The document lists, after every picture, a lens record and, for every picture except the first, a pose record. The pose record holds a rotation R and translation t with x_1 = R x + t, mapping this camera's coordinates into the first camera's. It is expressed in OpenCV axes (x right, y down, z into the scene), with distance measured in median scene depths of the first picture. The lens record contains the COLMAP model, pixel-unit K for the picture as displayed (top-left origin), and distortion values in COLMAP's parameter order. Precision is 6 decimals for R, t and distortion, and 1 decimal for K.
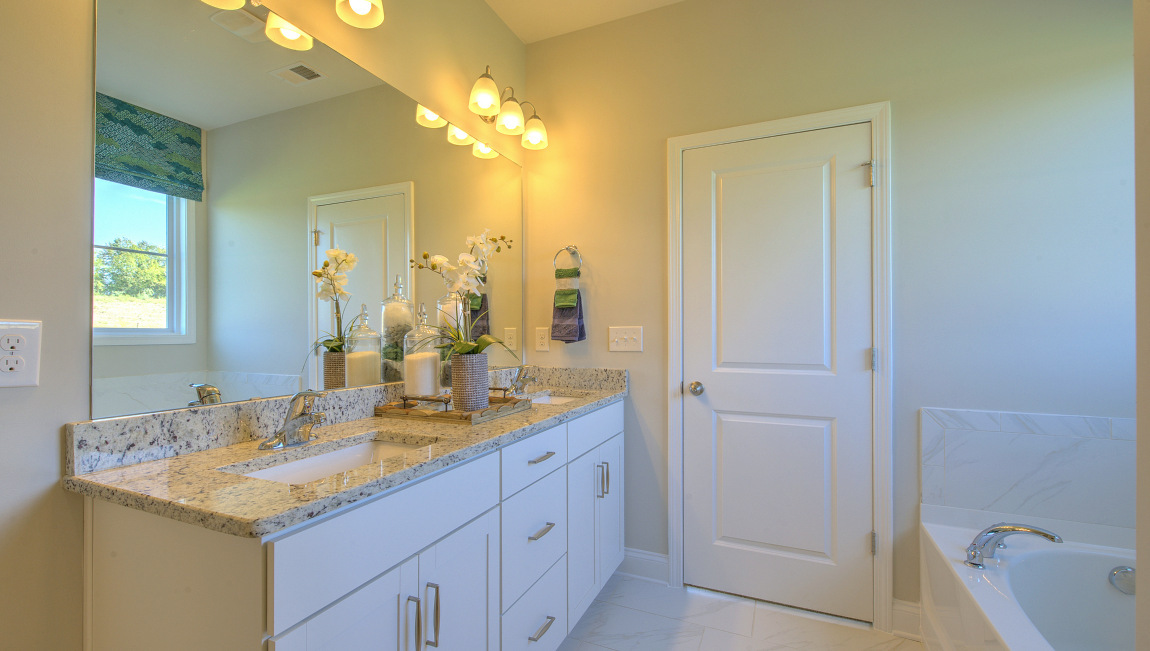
lens RADIAL K [[499.4, 0, 577.6], [0, 499.4, 326.8], [0, 0, 1]] dist [0.002650, -0.000309]
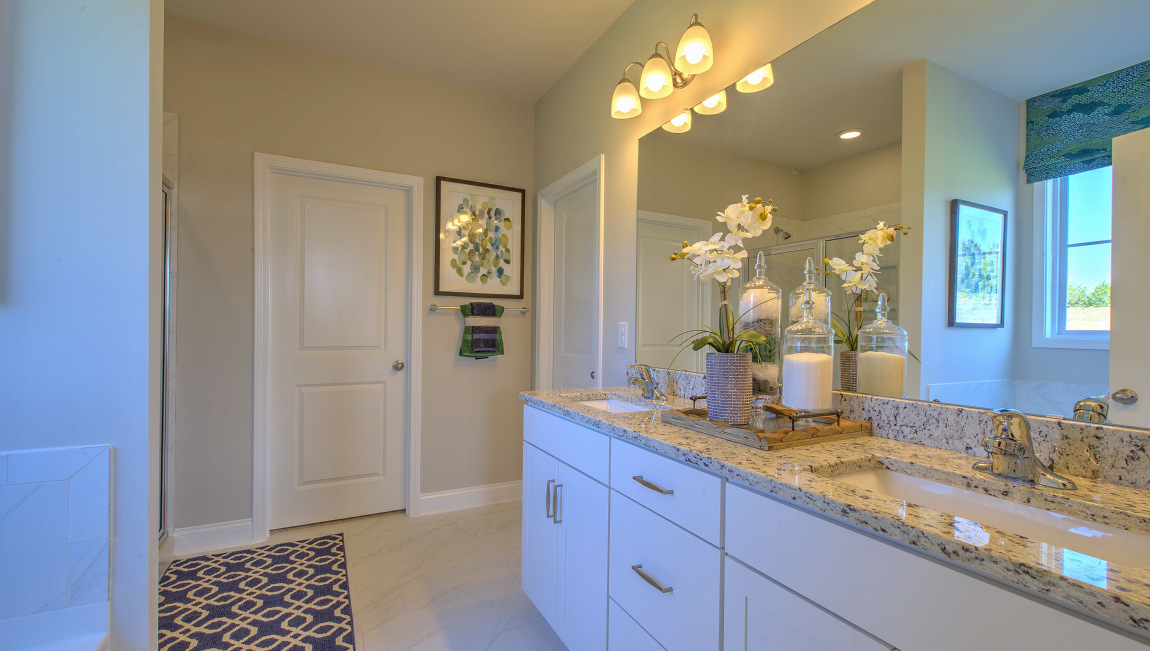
lens RADIAL K [[499.4, 0, 577.6], [0, 499.4, 326.8], [0, 0, 1]] dist [0.002650, -0.000309]
pose [[-0.637533, -0.013008, -0.770313, 0.600200], [-0.011441, 0.999907, -0.007416, 0.017949], [0.770338, 0.004085, -0.637622, 1.374861]]
